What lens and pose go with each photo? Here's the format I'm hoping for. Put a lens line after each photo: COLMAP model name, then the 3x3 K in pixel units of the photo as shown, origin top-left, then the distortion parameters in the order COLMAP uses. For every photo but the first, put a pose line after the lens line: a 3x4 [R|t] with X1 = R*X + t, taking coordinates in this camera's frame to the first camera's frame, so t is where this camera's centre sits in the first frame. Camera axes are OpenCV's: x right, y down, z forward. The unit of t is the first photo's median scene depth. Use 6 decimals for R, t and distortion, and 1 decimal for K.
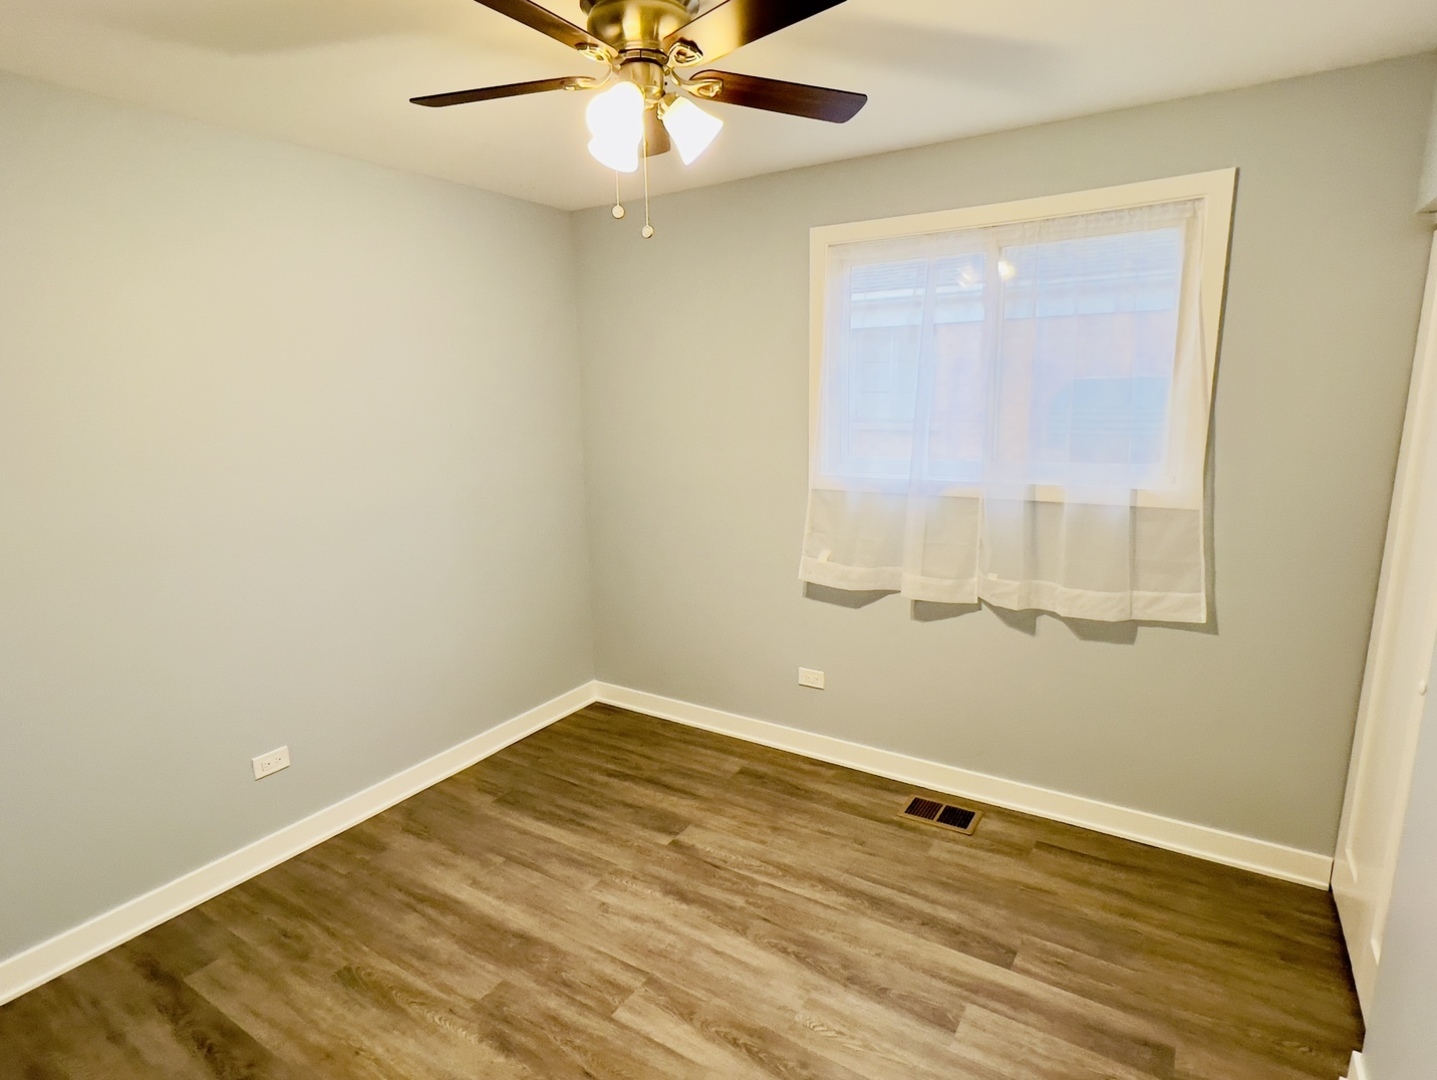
lens RADIAL K [[775.9, 0, 725.2], [0, 775.9, 539.9], [0, 0, 1]] dist [-0.000110, 0.000072]
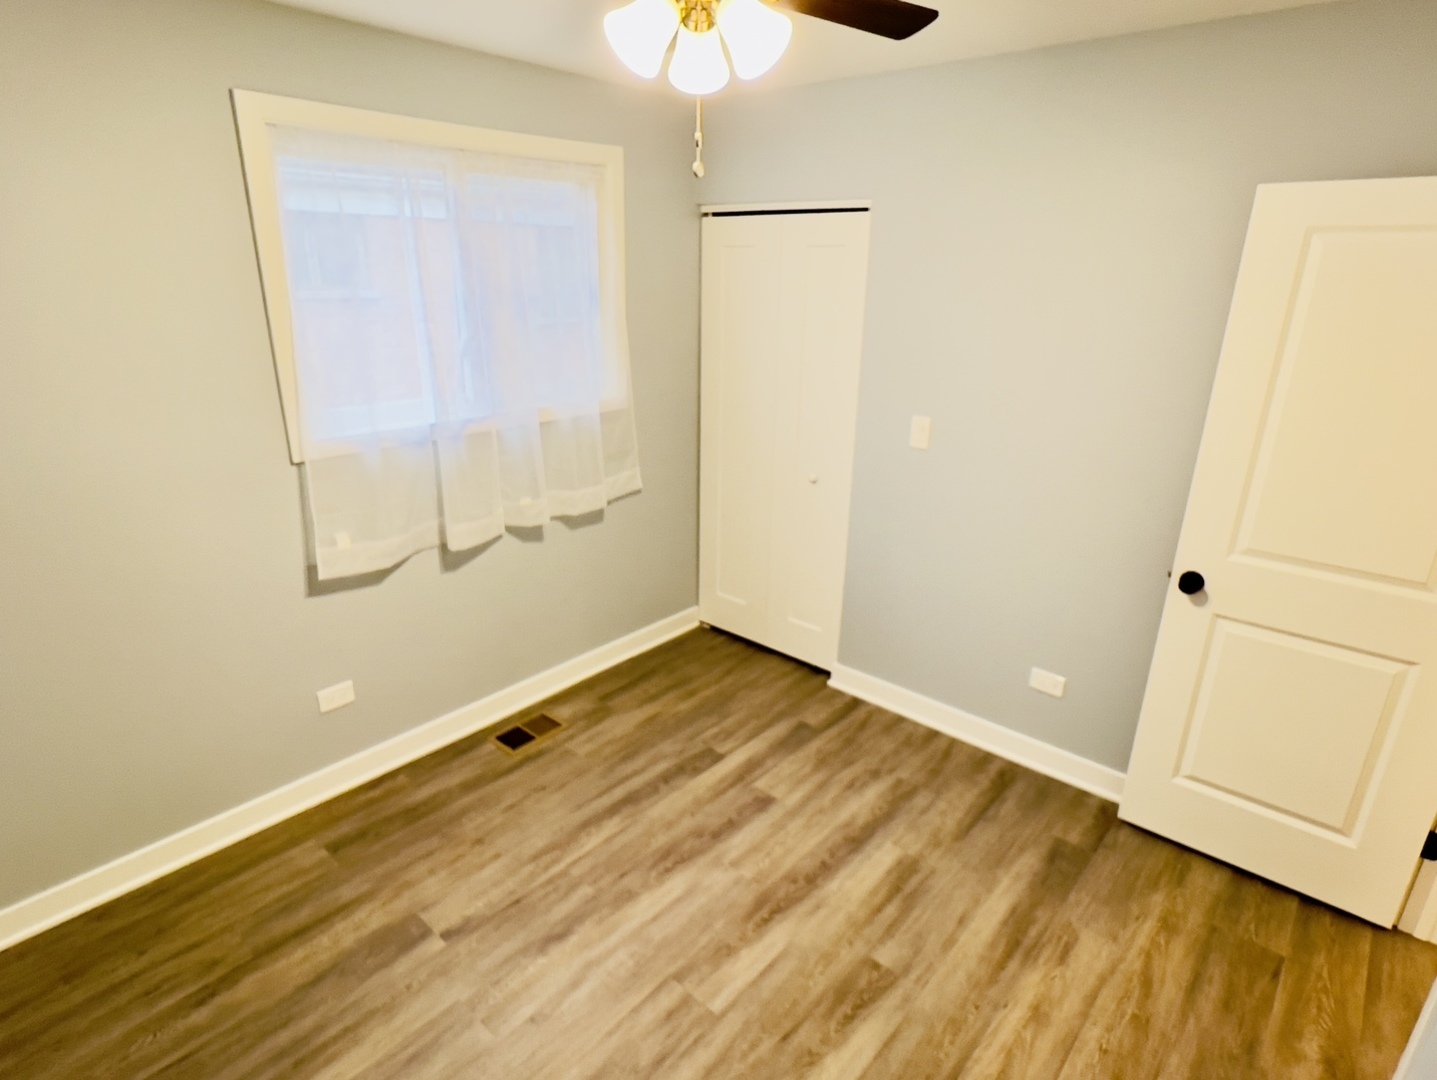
lens RADIAL K [[775.9, 0, 723.9], [0, 775.9, 541.9], [0, 0, 1]] dist [-0.000110, 0.000072]
pose [[0.162872, -0.309882, 0.936721, -0.687469], [0.173944, 0.943546, 0.281896, -0.167263], [-0.971193, 0.117024, 0.207579, 0.573982]]
